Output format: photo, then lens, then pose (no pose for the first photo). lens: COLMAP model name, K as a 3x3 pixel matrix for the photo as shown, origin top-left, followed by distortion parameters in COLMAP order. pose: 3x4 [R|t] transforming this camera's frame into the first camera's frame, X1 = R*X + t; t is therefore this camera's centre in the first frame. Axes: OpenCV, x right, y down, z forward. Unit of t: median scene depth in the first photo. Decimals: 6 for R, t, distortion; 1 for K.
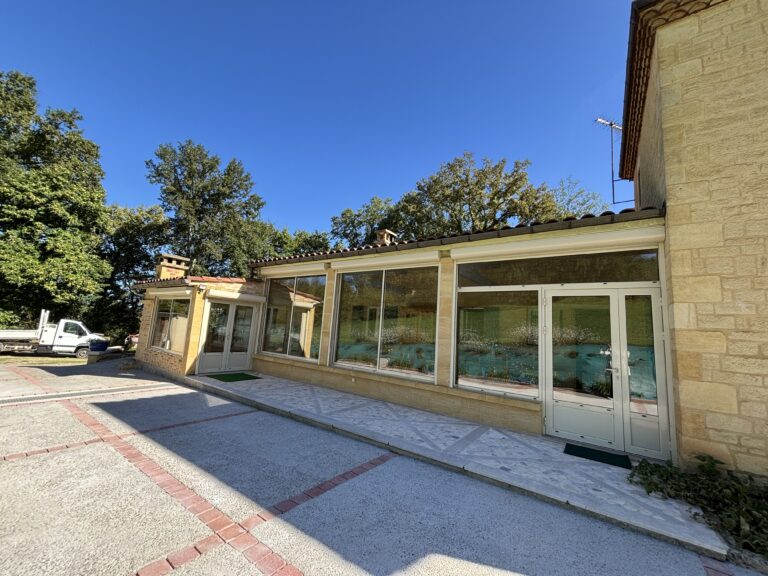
lens RADIAL K [[312.0, 0, 385.6], [0, 312.0, 286.9], [0, 0, 1]] dist [-0.004288, 0.000042]
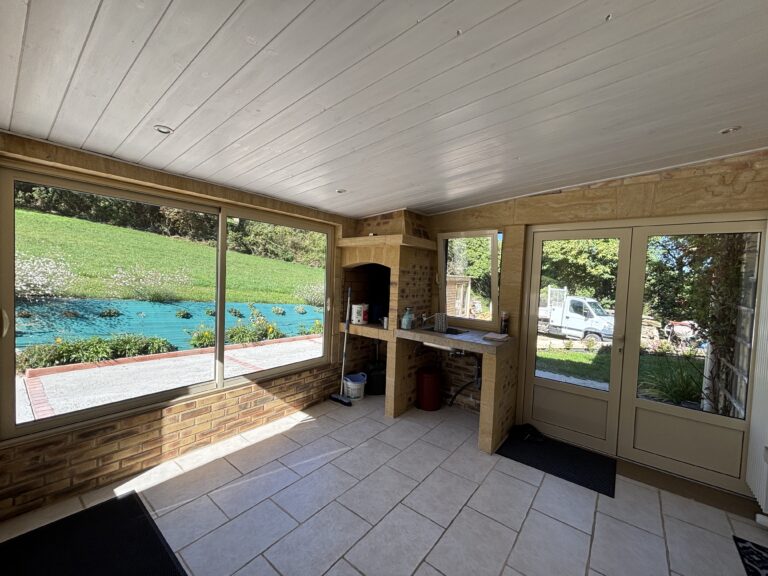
lens RADIAL K [[312.0, 0, 383.7], [0, 312.0, 286.8], [0, 0, 1]] dist [-0.004288, 0.000042]
pose [[-0.042905, -0.033841, -0.998506, -0.157935], [0.094642, 0.994794, -0.037781, 0.051472], [0.994586, -0.096121, -0.039479, 0.433558]]
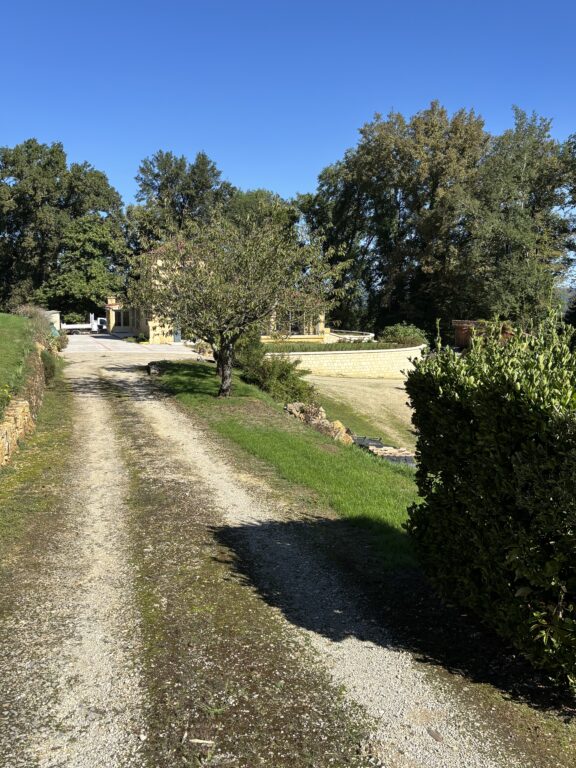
lens RADIAL K [[704.6, 0, 280.4], [0, 704.6, 388.1], [0, 0, 1]] dist [0.034979, 0.000000]
pose [[0.810330, 0.012199, -0.585847, 1.879927], [0.129658, 0.971269, 0.199565, -0.152326], [0.571450, -0.237673, 0.785466, -1.457190]]
